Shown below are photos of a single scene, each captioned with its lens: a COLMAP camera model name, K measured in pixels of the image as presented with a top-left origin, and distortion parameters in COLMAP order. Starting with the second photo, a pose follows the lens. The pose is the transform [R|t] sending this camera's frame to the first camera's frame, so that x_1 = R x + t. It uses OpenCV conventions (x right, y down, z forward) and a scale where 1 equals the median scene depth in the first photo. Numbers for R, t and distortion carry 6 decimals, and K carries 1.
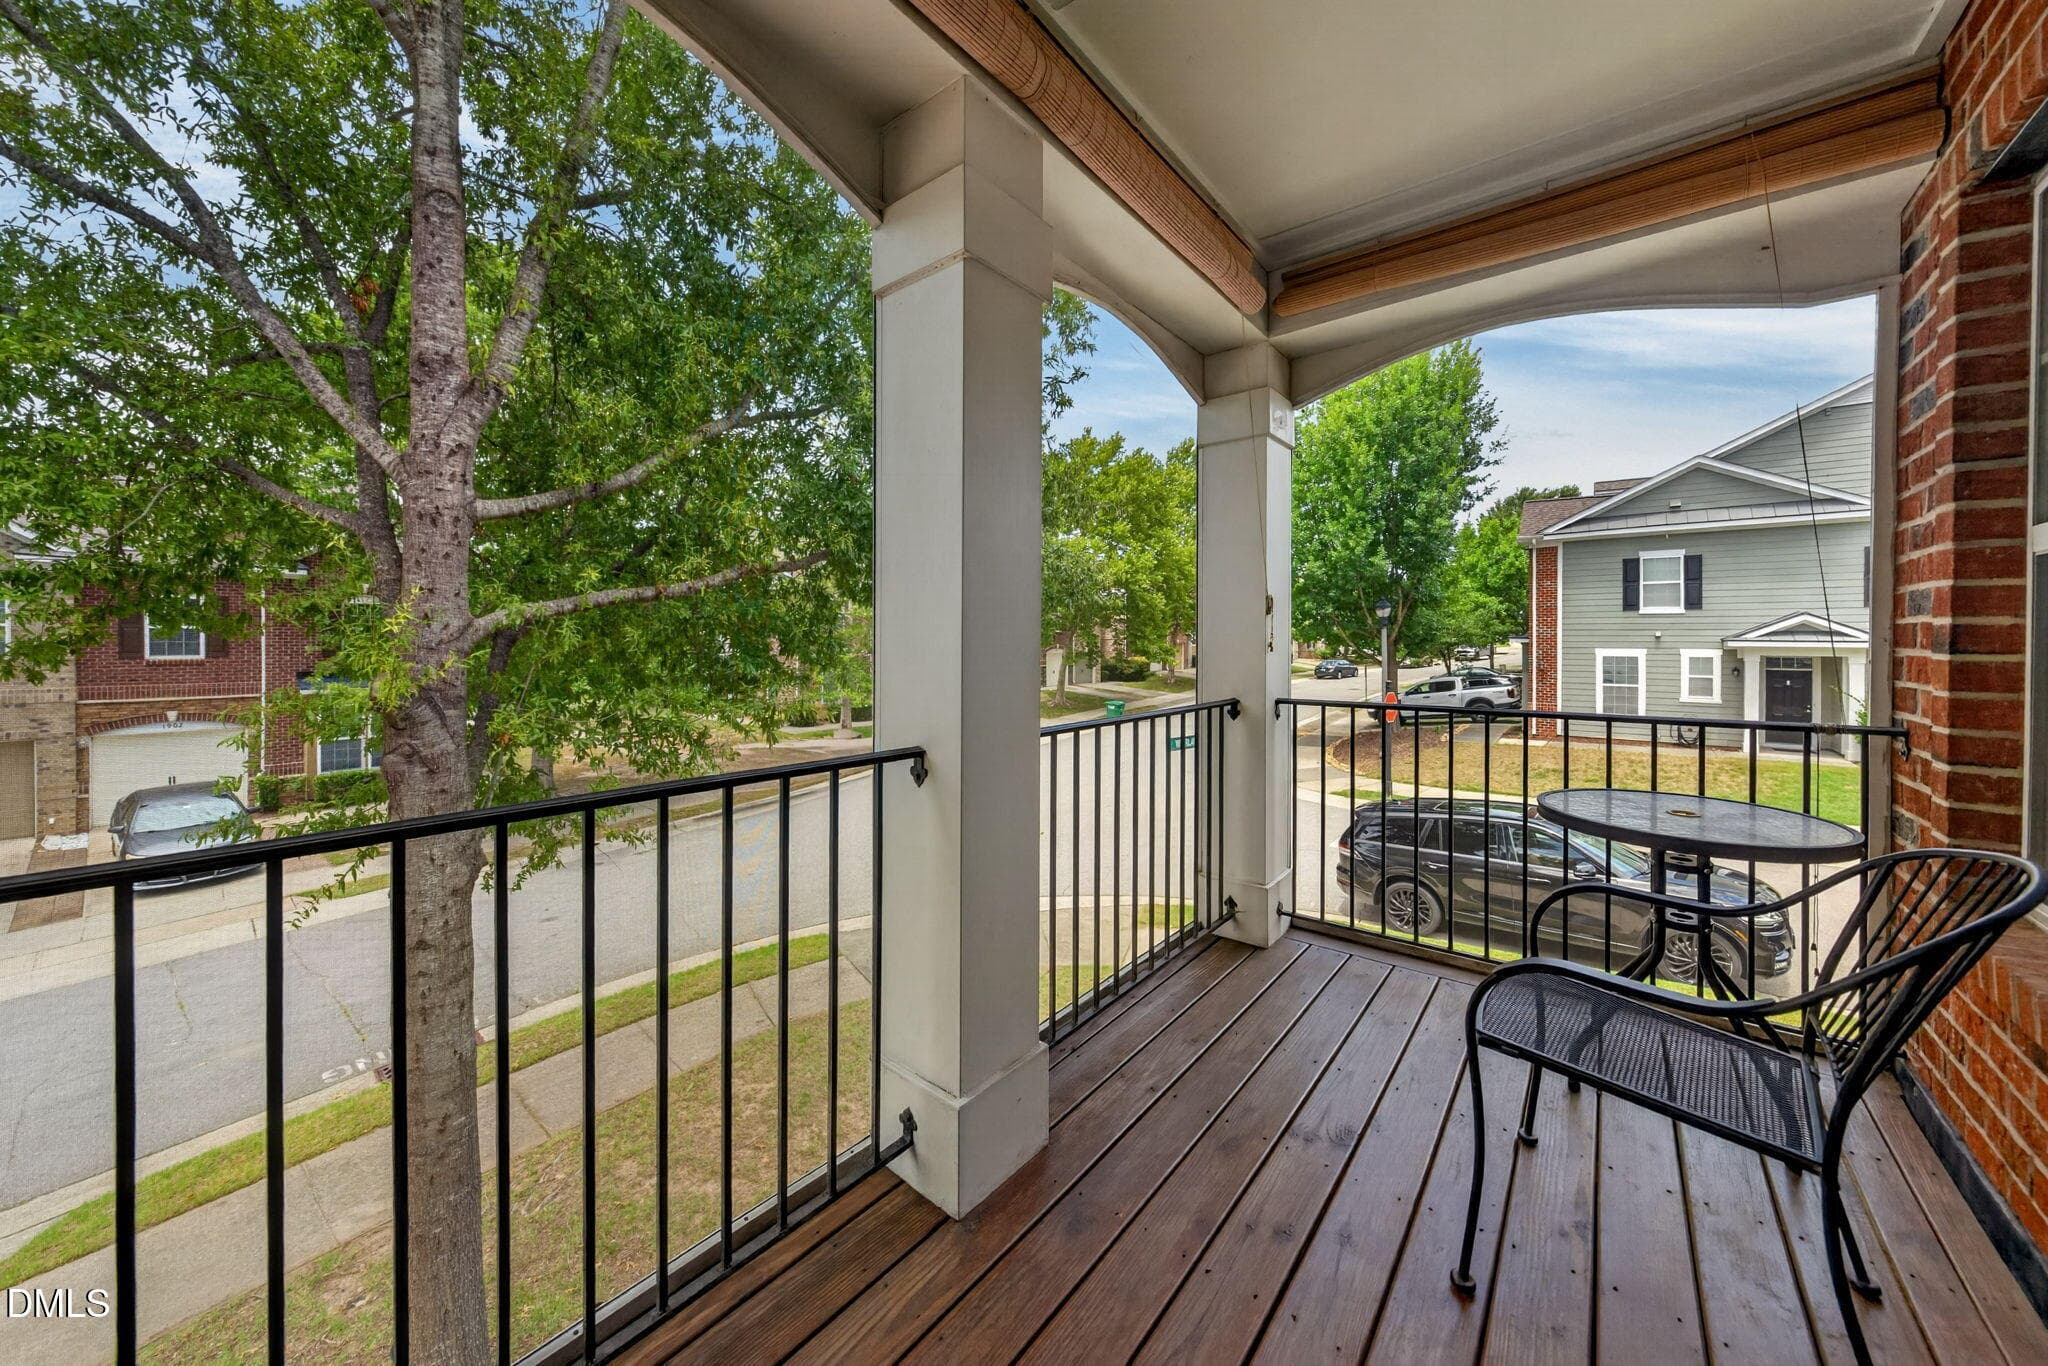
lens RADIAL K [[718.2, 0, 1046.7], [0, 718.2, 638.4], [0, 0, 1]] dist [-0.003596, 0.000410]
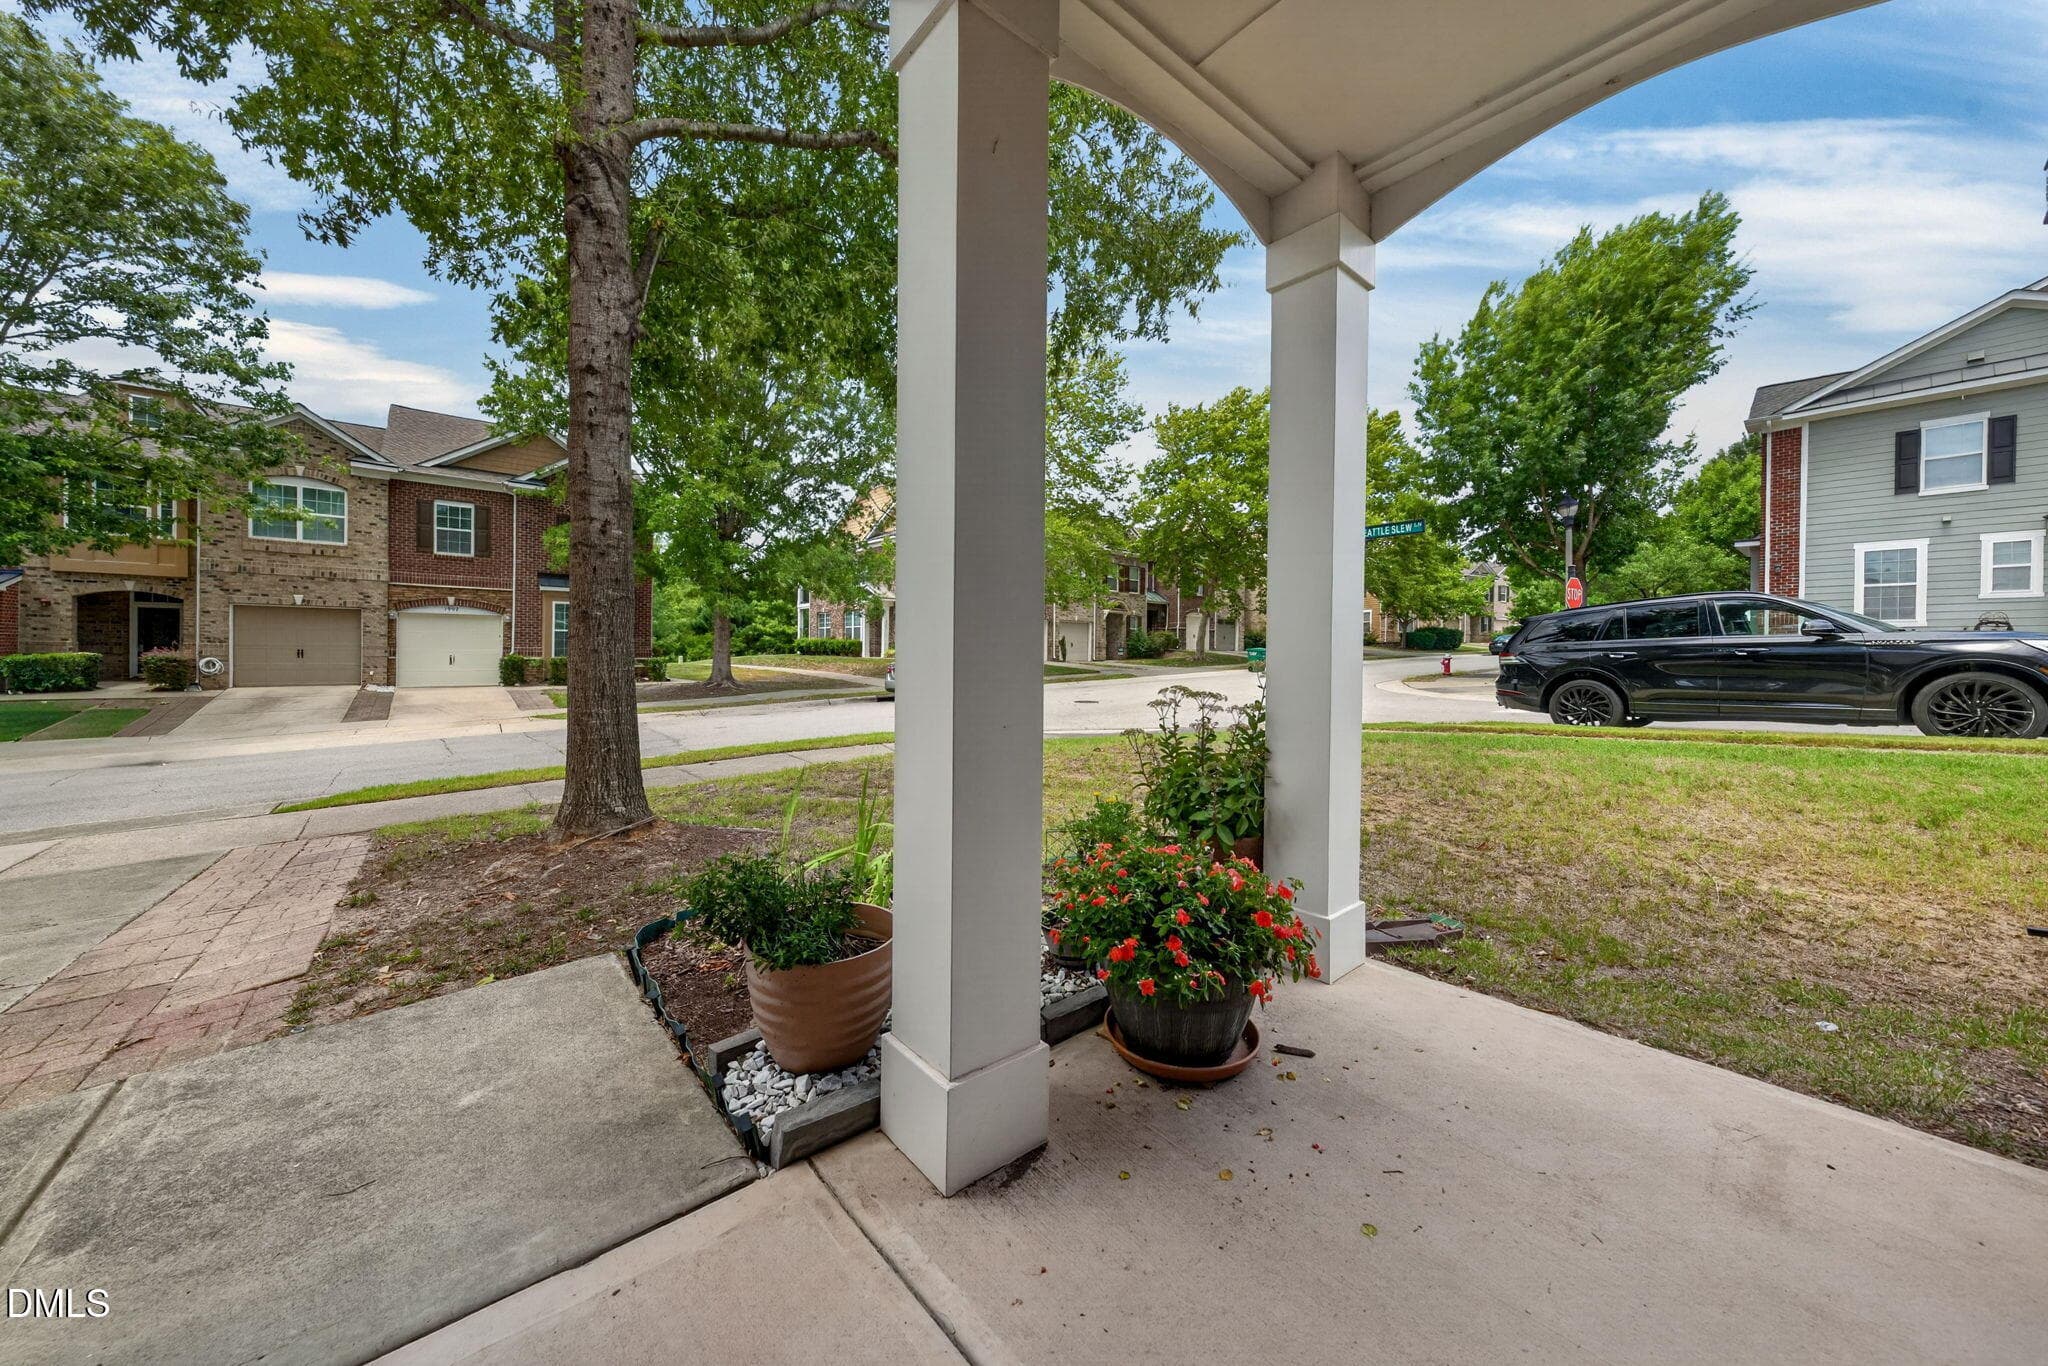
lens RADIAL K [[718.2, 0, 1043.6], [0, 718.2, 652.2], [0, 0, 1]] dist [-0.003596, 0.000410]
pose [[0.979527, 0.012357, -0.200935, 0.017191], [-0.012163, 0.999924, 0.002201, 0.171080], [0.200946, 0.000288, 0.979602, 0.001457]]
